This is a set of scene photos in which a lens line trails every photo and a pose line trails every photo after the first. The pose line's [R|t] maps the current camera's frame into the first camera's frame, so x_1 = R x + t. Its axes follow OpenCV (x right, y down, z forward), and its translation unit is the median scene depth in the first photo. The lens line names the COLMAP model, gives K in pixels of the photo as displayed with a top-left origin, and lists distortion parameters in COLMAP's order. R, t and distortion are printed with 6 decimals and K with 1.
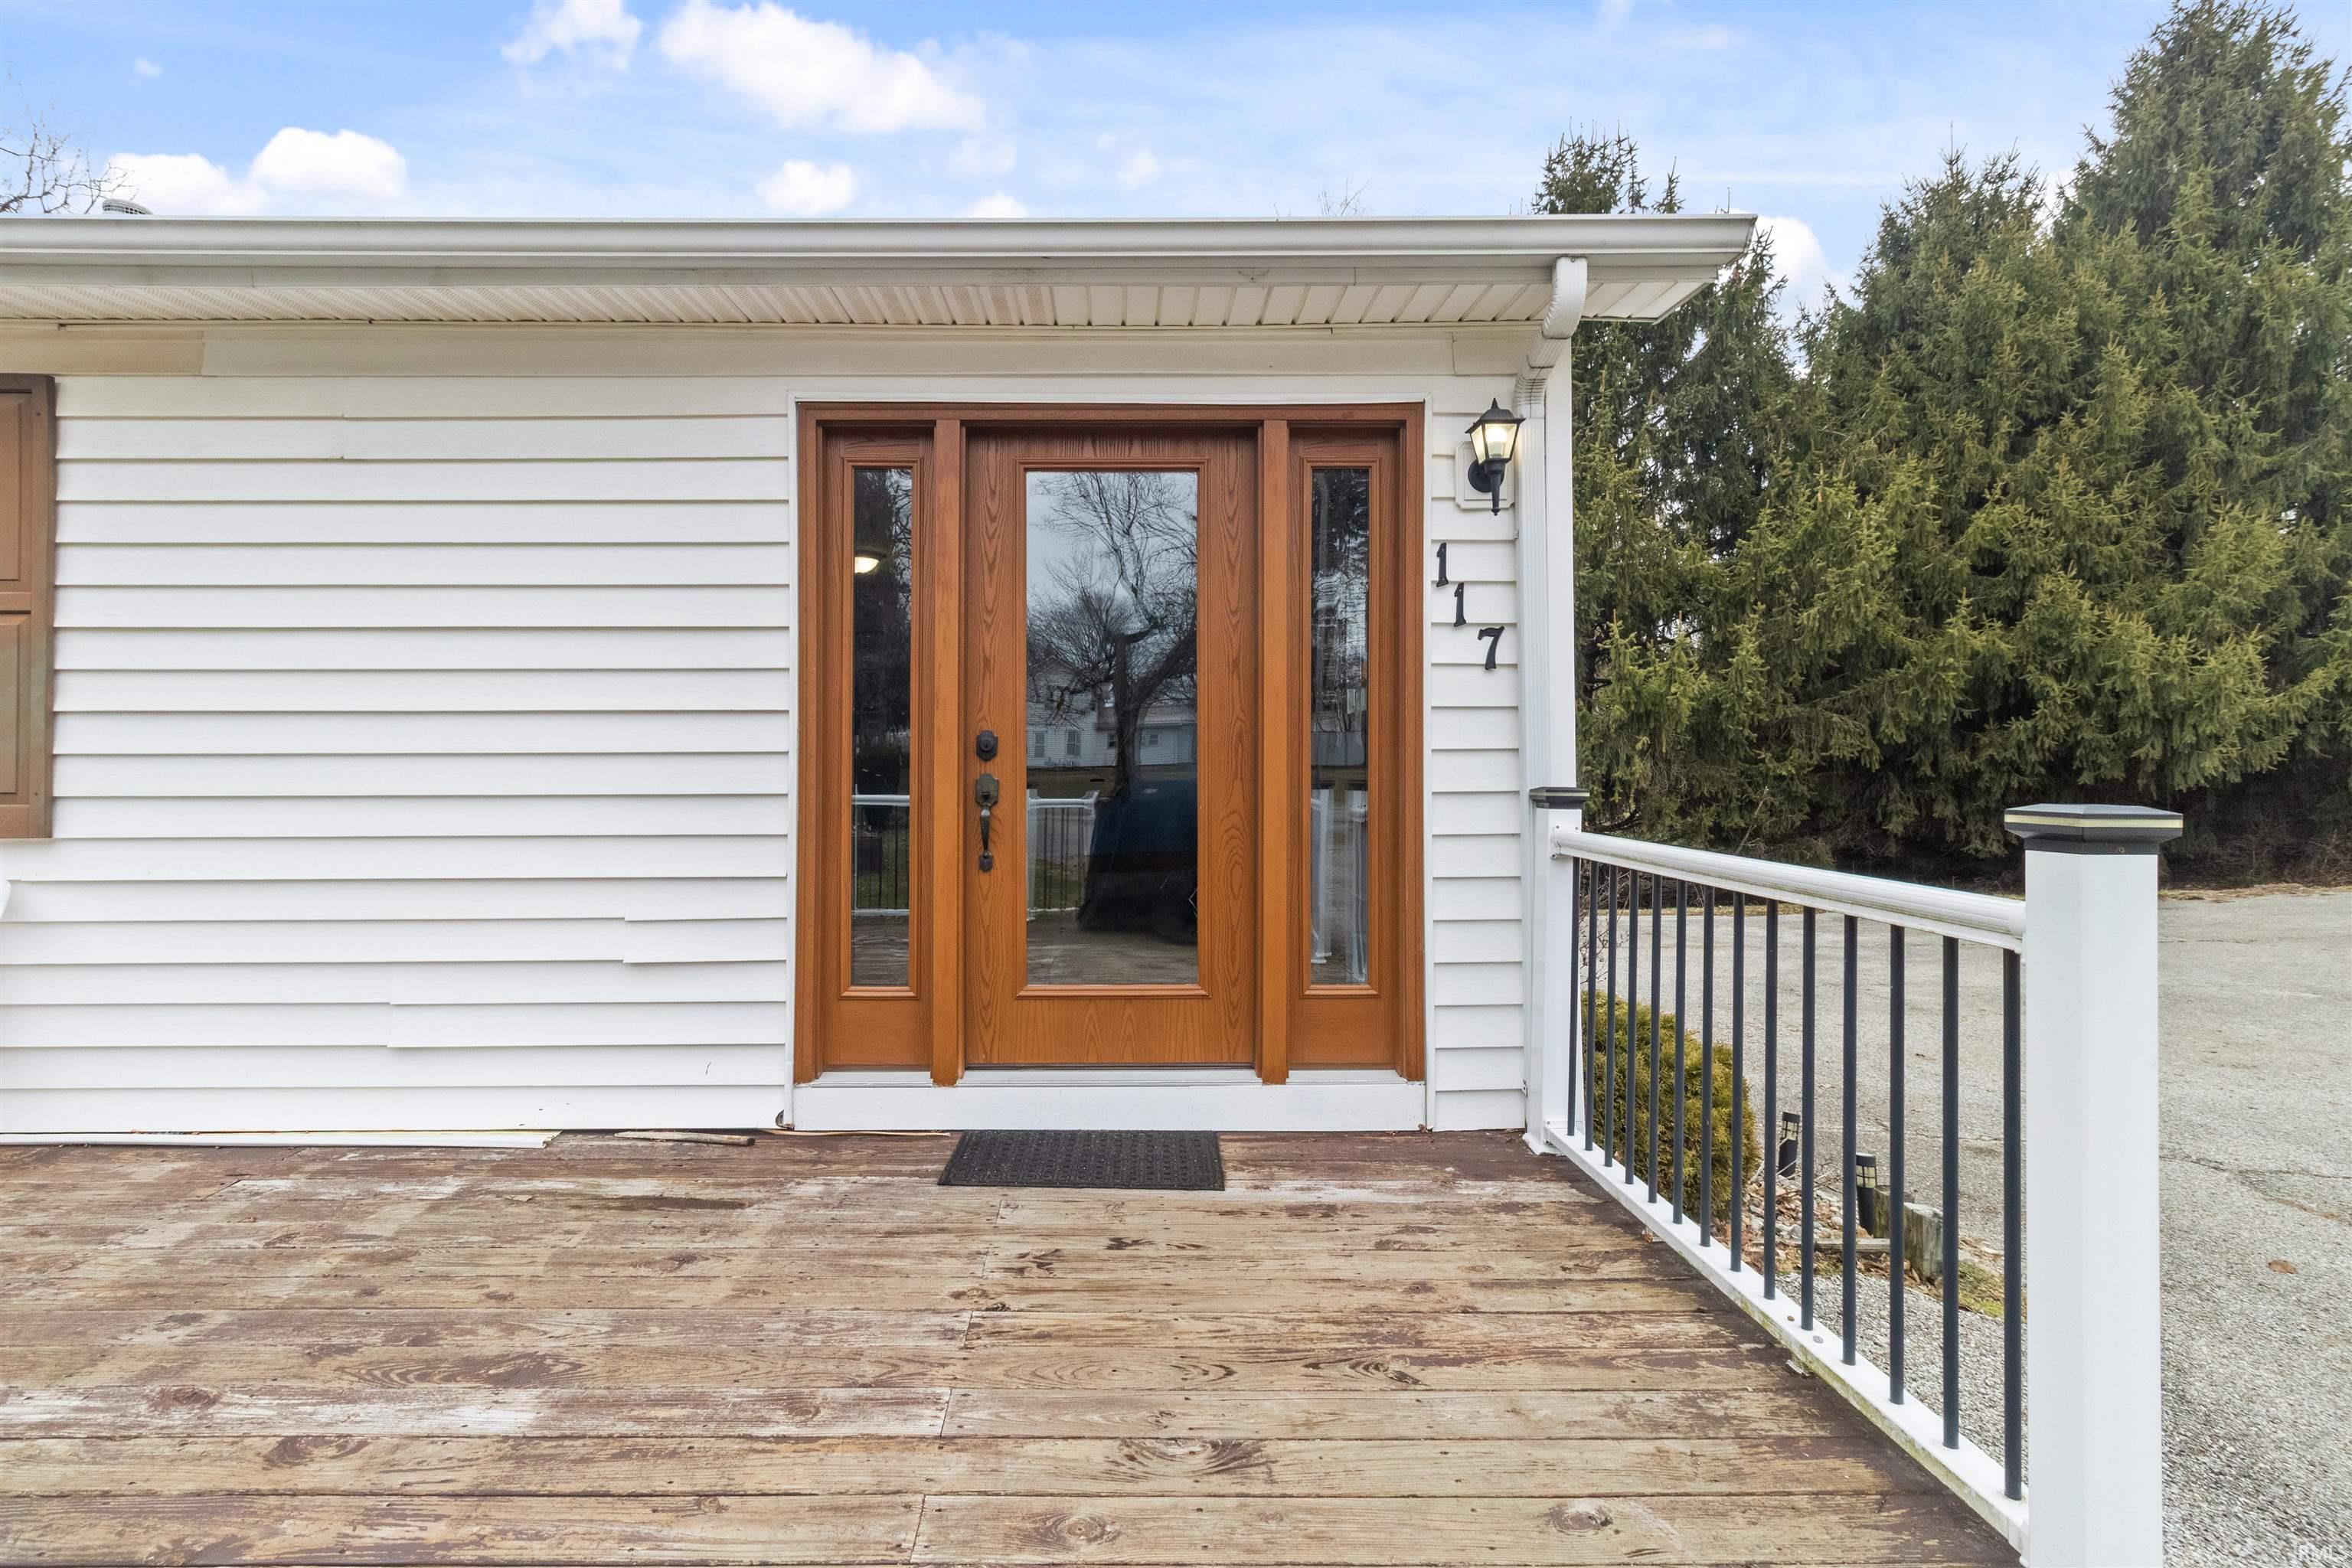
lens RADIAL K [[1095.6, 0, 1164.5], [0, 1095.6, 769.6], [0, 0, 1]] dist [0.005059, -0.000108]
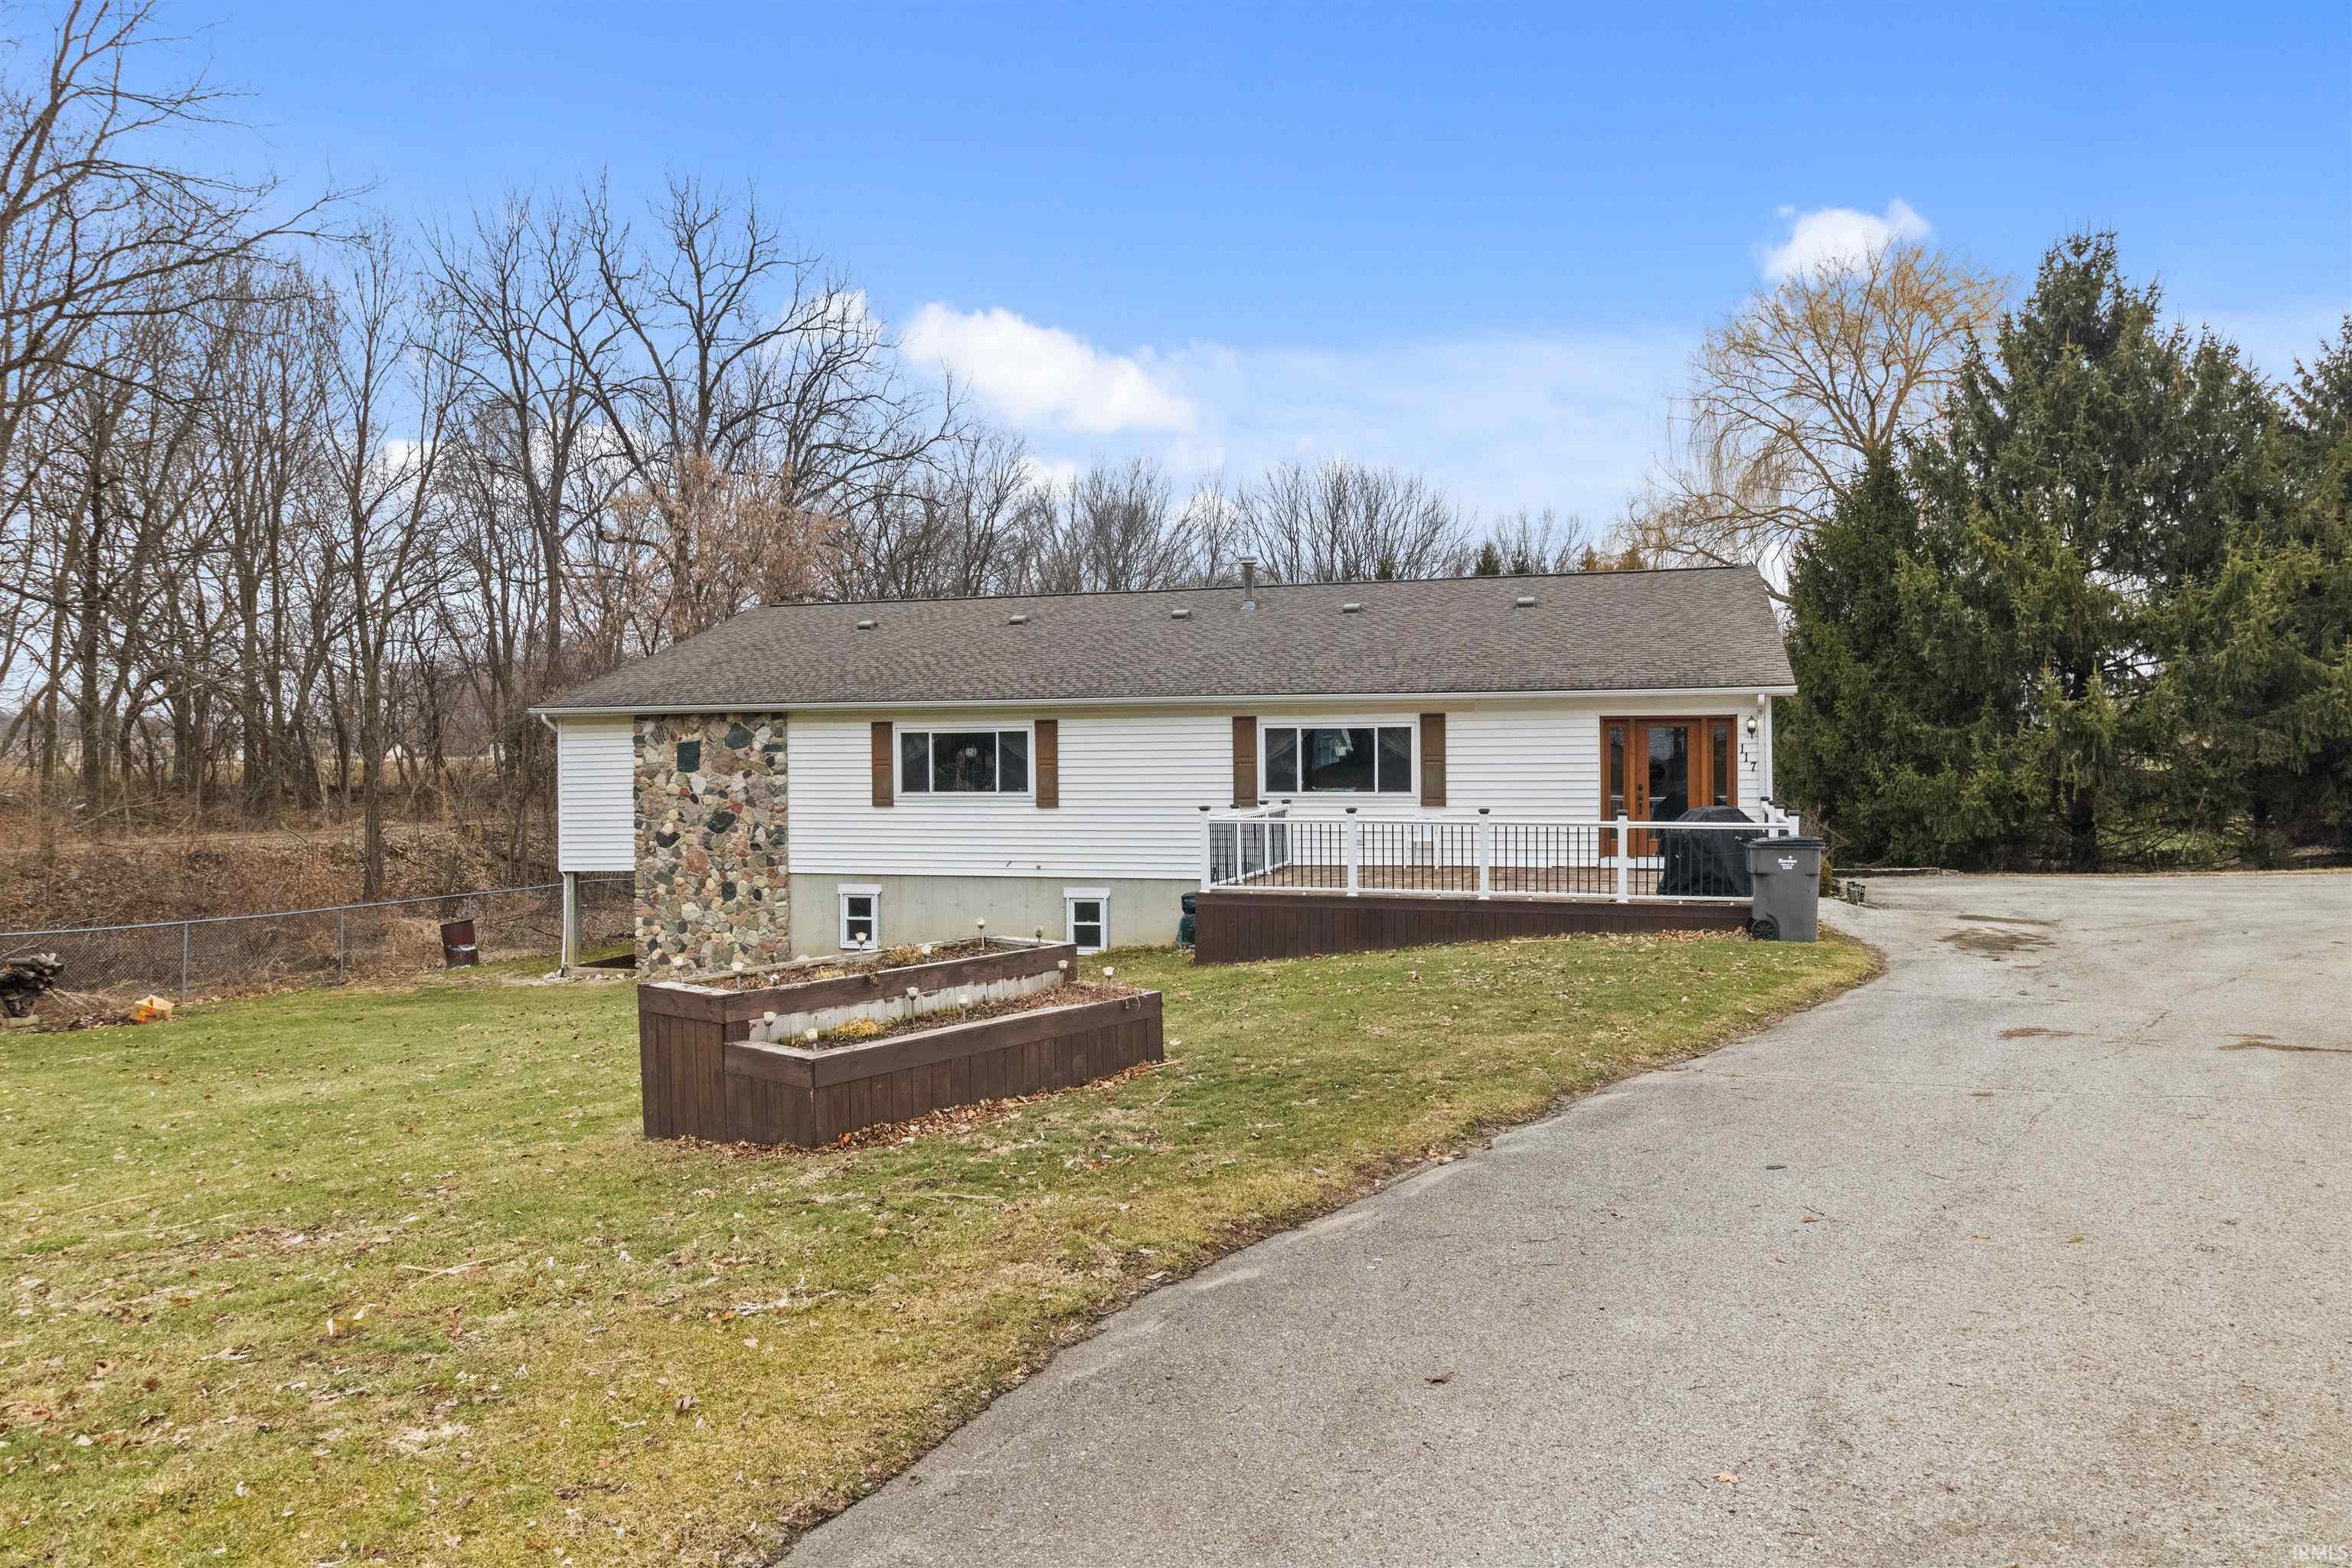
lens RADIAL K [[1580.7, 0, 1185.4], [0, 1580.7, 781.4], [0, 0, 1]] dist [0.004569, 0.001365]
pose [[0.944316, -0.001610, -0.329037, 0.228528], [0.008335, 0.999784, 0.019029, -0.195135], [0.328935, -0.020712, 0.944125, -6.111820]]
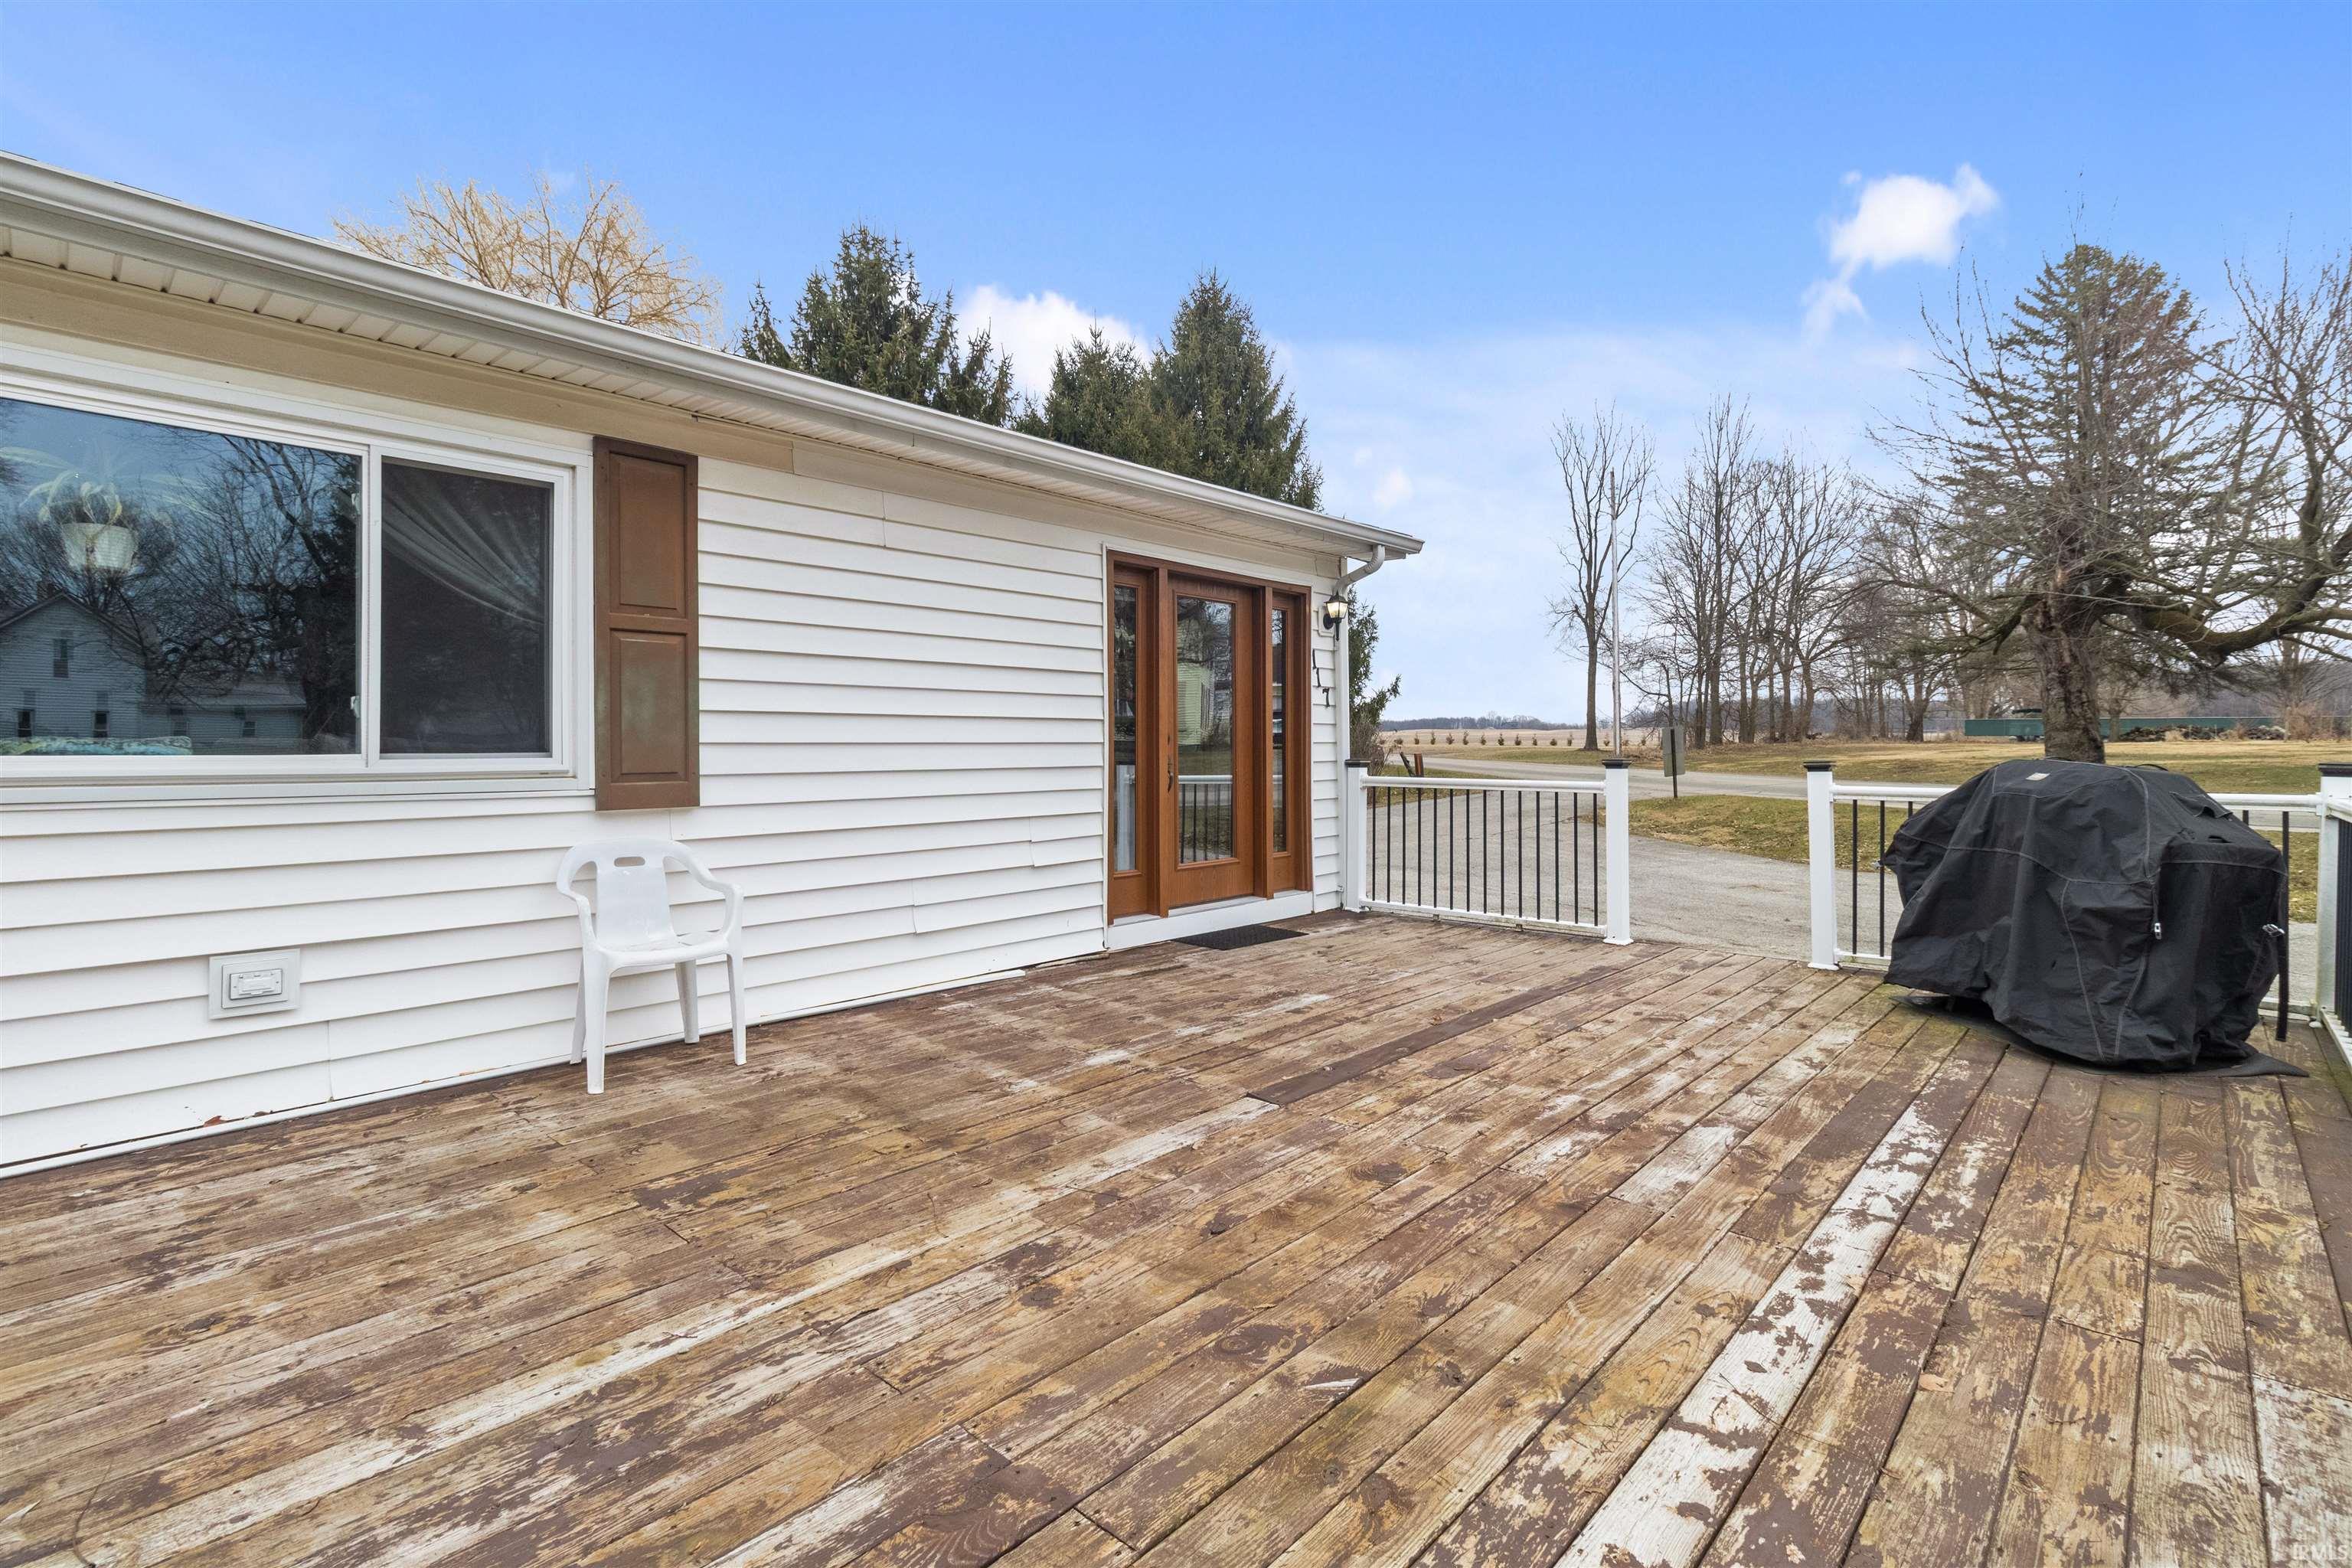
lens RADIAL K [[1095.6, 0, 1155.1], [0, 1095.6, 747.1], [0, 0, 1]] dist [0.005059, -0.000108]
pose [[0.687710, 0.000705, 0.725985, -1.584962], [0.004175, 0.999979, -0.004926, 0.000777], [-0.725974, 0.006419, 0.687693, -0.299356]]
